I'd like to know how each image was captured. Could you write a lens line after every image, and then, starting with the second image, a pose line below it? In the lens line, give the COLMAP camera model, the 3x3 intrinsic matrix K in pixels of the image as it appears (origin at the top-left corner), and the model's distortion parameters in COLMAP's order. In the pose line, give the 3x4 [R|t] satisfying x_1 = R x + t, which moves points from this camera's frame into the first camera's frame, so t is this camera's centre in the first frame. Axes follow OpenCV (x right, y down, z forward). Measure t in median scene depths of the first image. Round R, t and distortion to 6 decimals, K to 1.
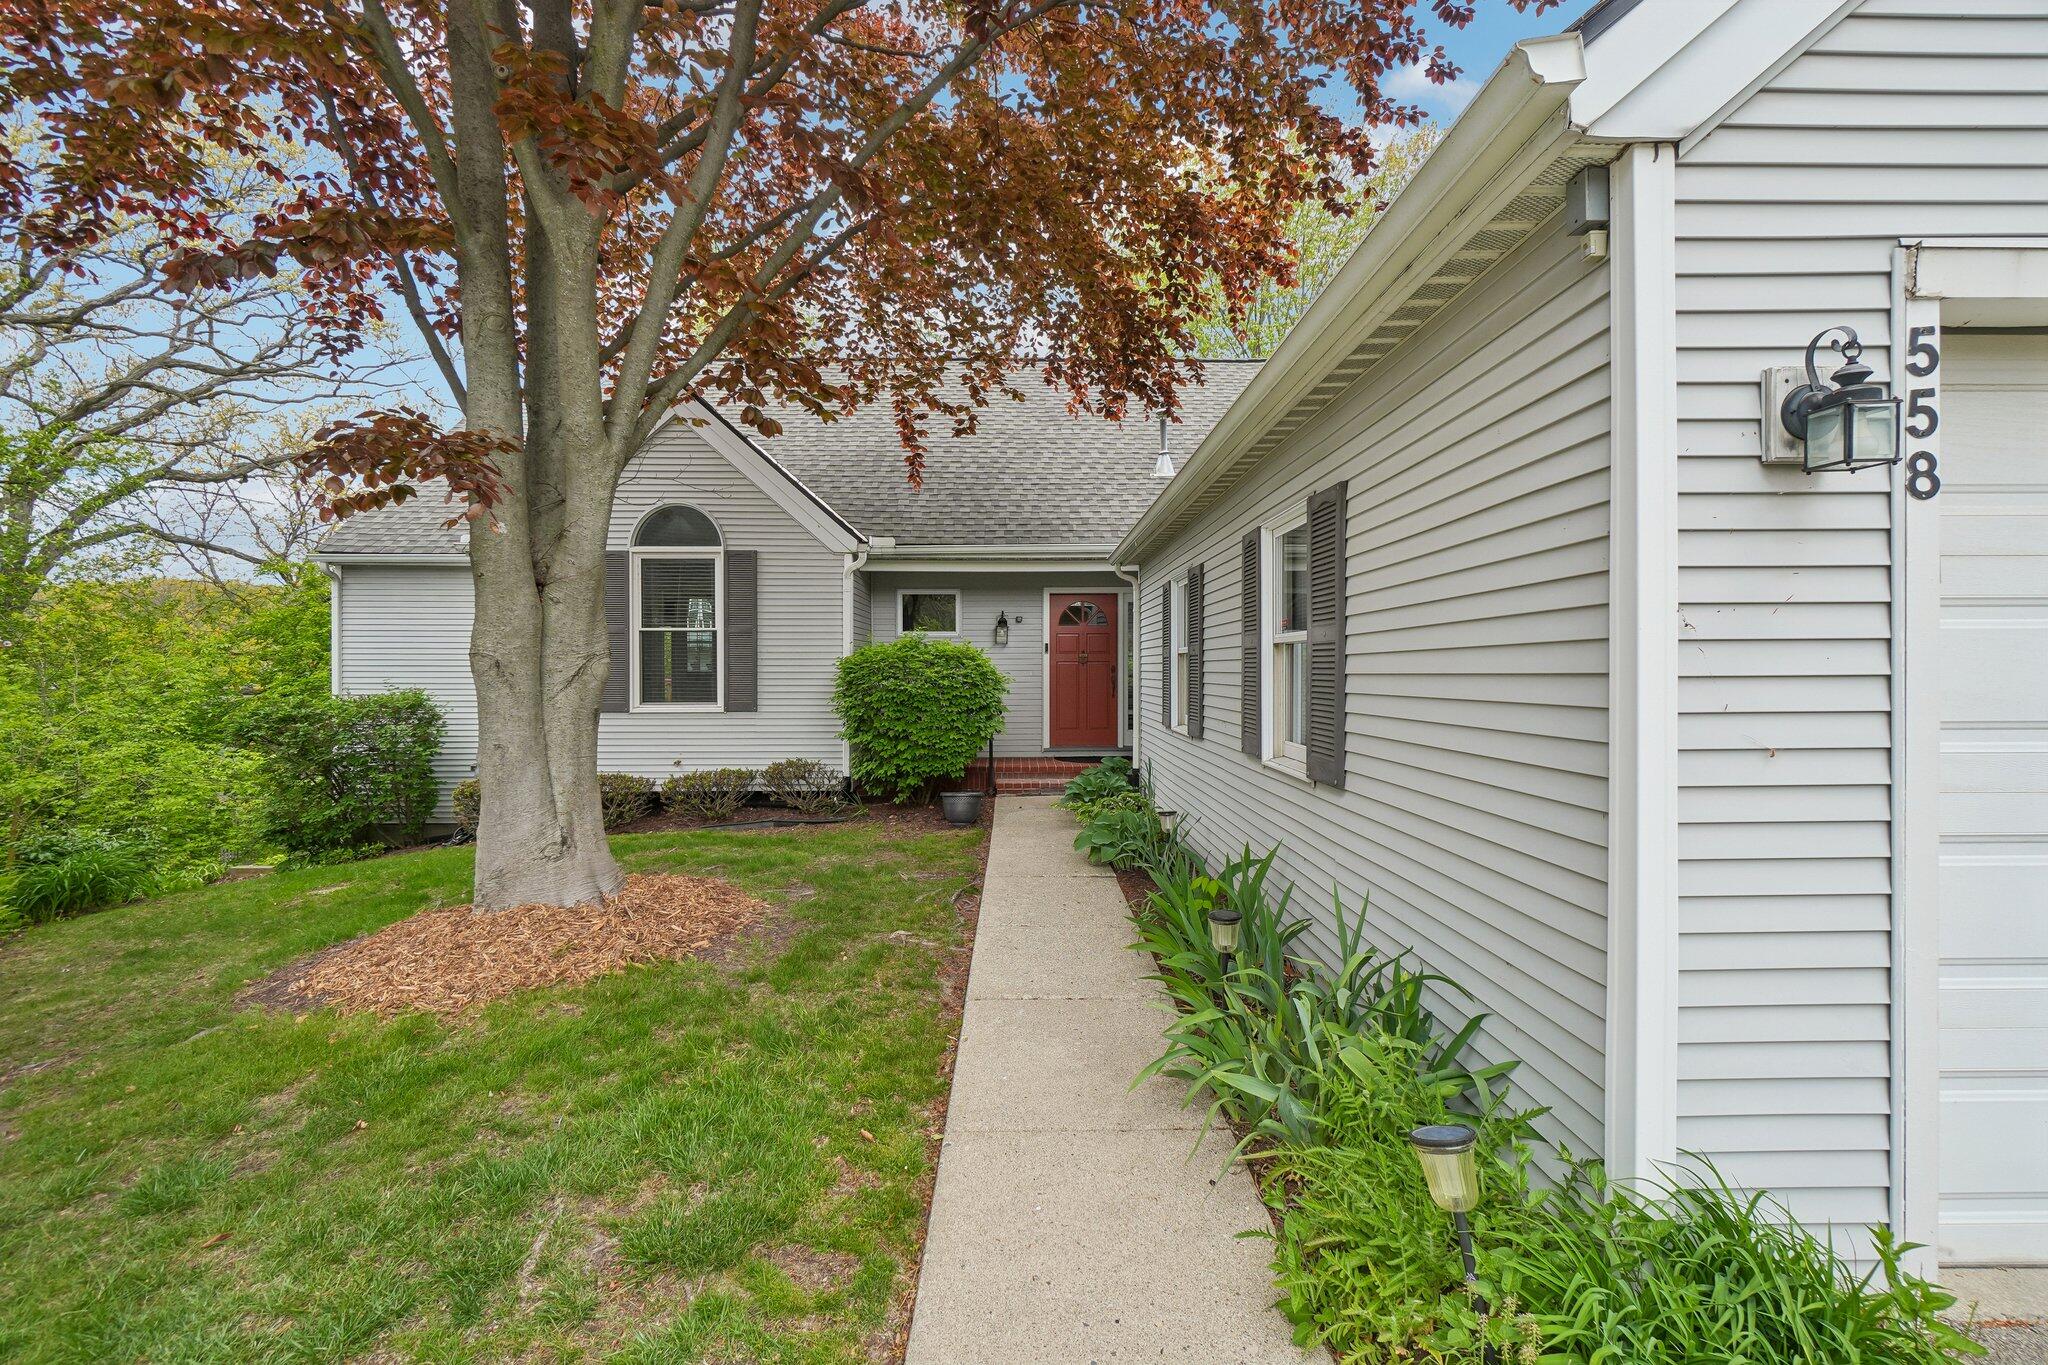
lens RADIAL K [[897.4, 0, 1014.7], [0, 897.4, 673.1], [0, 0, 1]] dist [-0.000651, 0.000101]
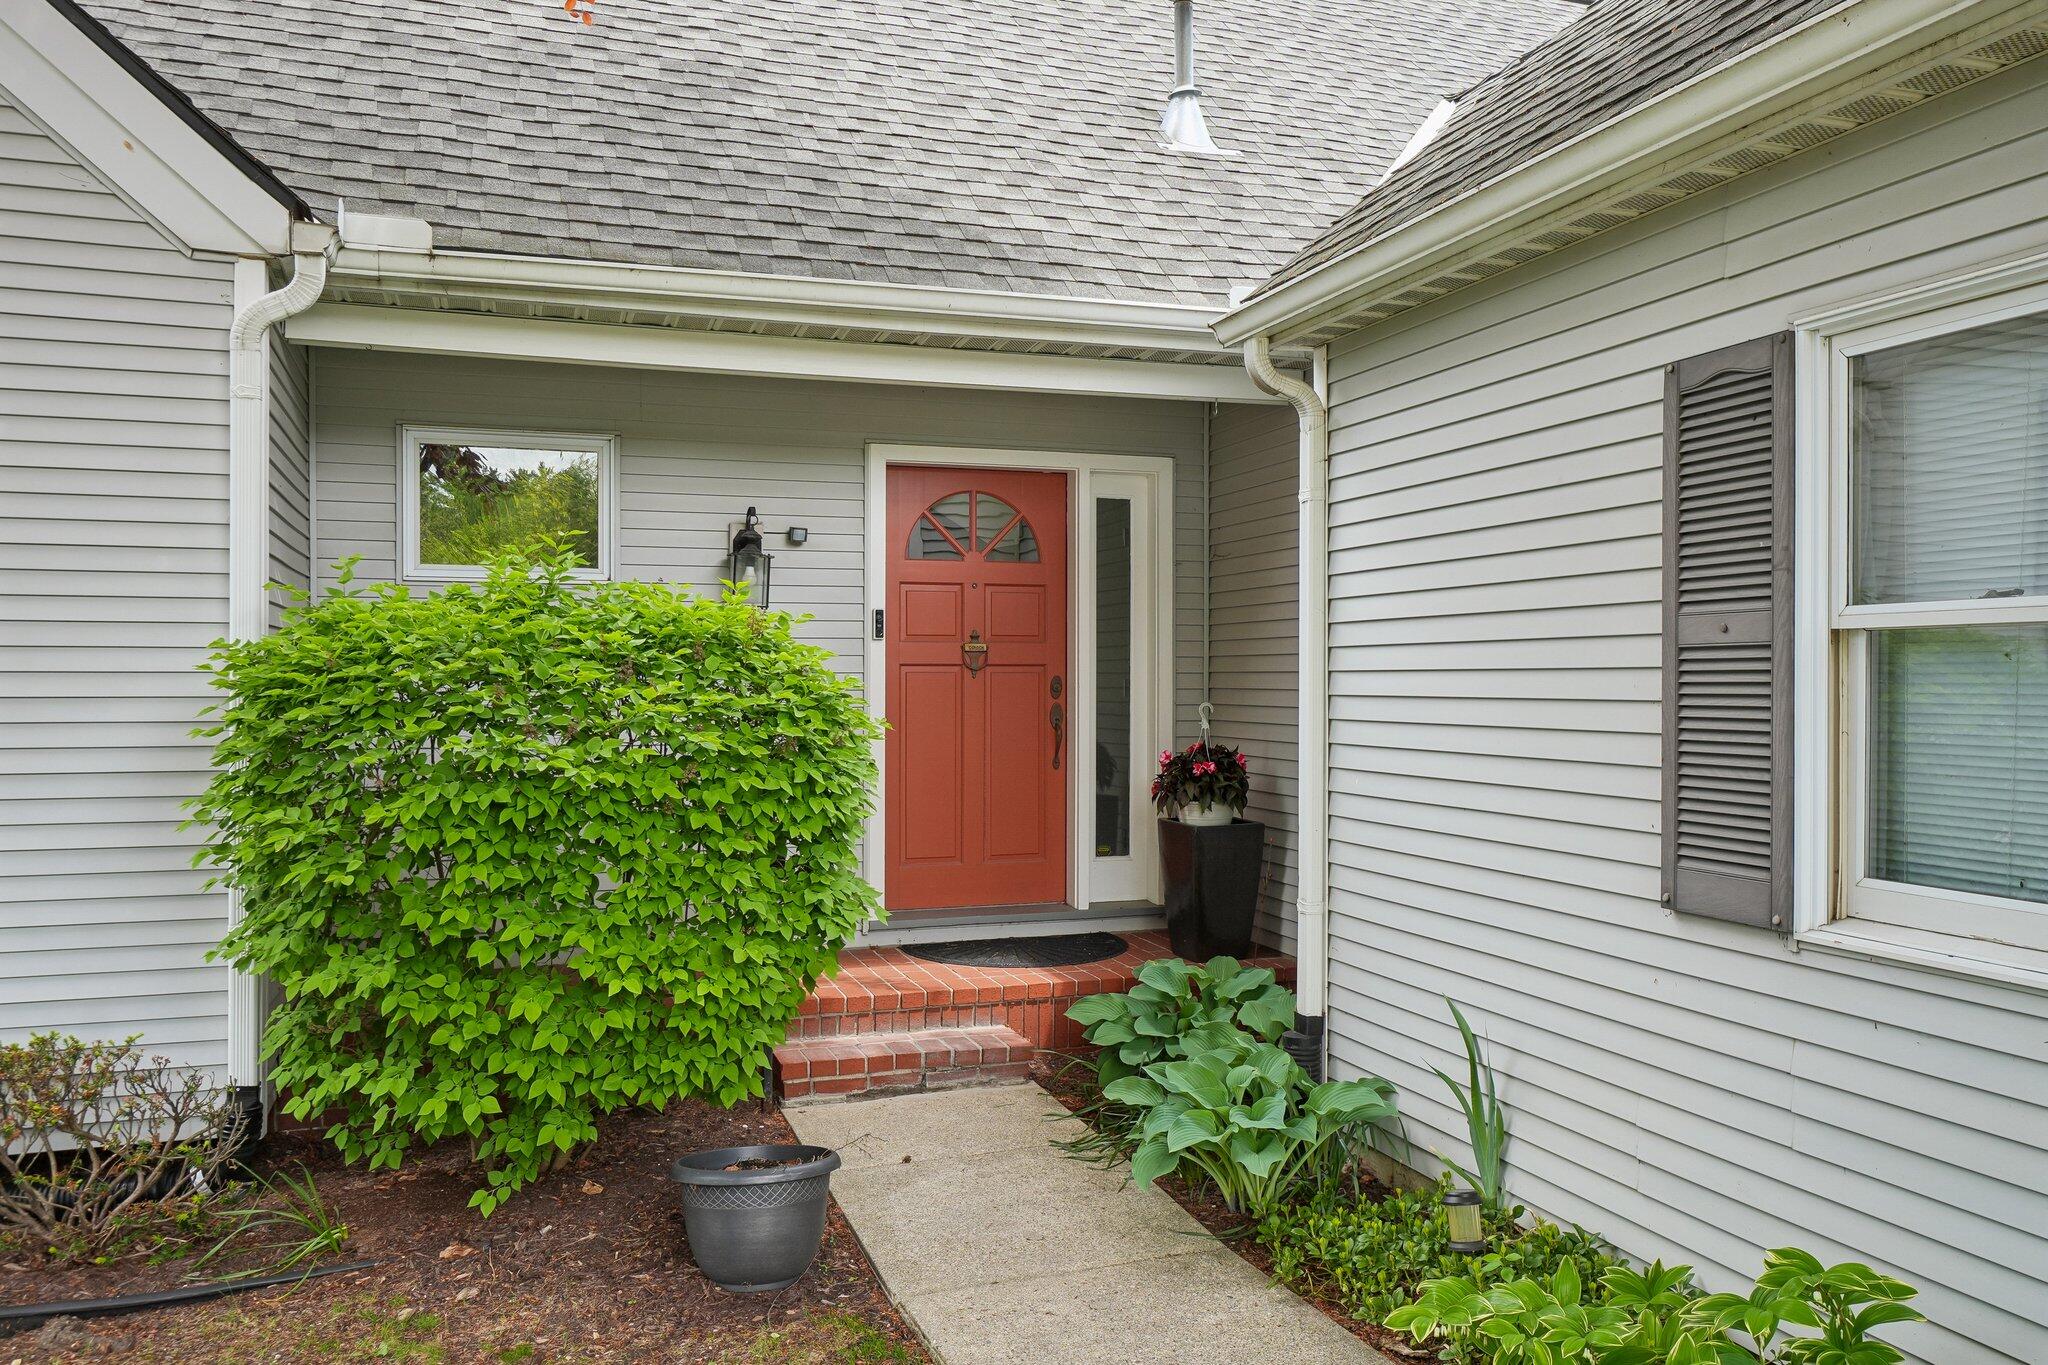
lens RADIAL K [[1598.5, 0, 1024.0], [0, 1598.5, 682.5], [0, 0, 1]] dist [-0.001864, -0.001706]
pose [[0.946321, -0.000948, 0.323226, -0.121526], [0.002556, 0.999986, -0.004550, -0.003281], [-0.323217, 0.005132, 0.946311, 0.474257]]
